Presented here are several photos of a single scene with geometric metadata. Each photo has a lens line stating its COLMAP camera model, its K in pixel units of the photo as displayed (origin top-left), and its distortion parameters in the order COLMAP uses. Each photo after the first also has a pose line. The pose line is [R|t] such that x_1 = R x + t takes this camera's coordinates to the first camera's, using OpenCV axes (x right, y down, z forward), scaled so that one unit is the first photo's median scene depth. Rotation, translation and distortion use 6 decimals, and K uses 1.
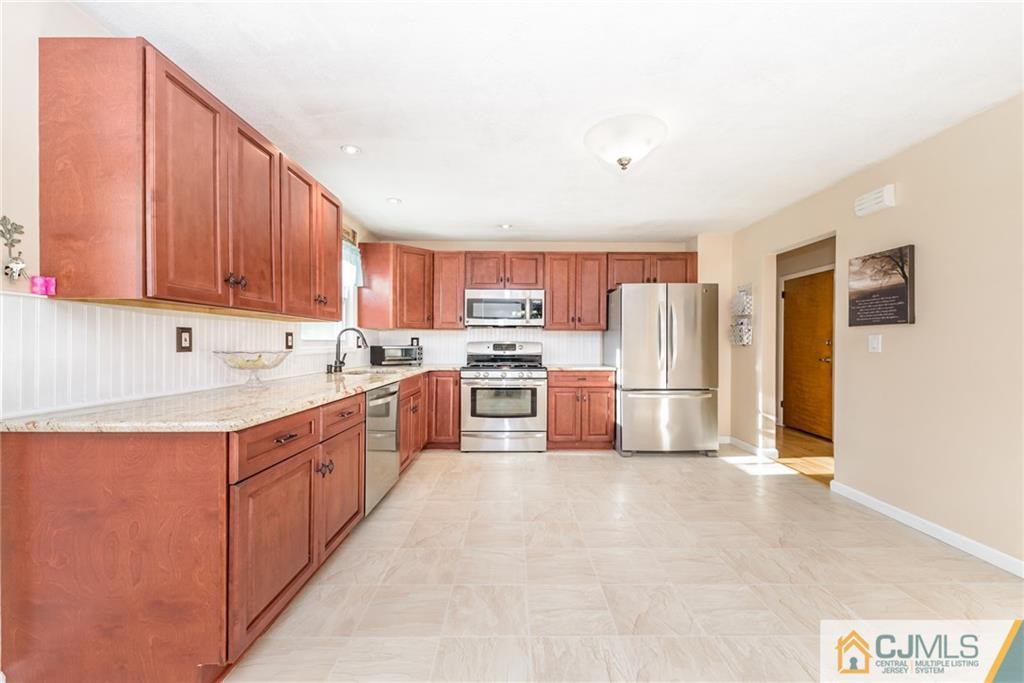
lens RADIAL K [[359.3, 0, 513.9], [0, 359.3, 346.9], [0, 0, 1]] dist [0.000080, -0.000041]
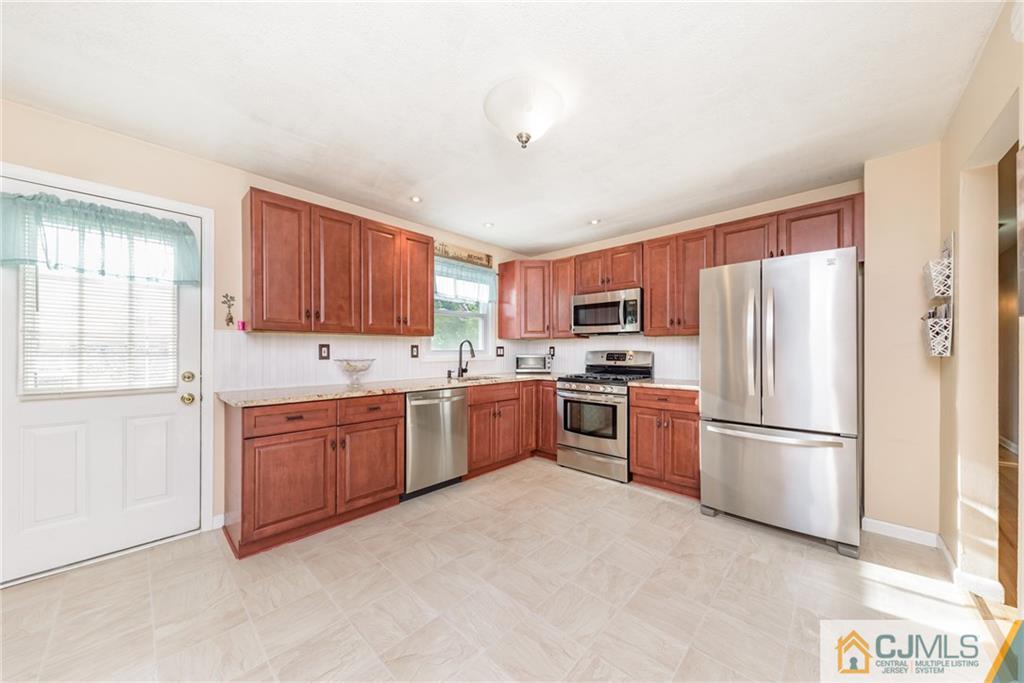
lens RADIAL K [[373.1, 0, 510.8], [0, 373.1, 352.7], [0, 0, 1]] dist [0.006917, -0.000043]
pose [[0.747618, -0.001738, -0.664126, 0.460669], [-0.001530, 0.999989, -0.004339, -0.006238], [0.664127, 0.004260, 0.747608, 0.176177]]
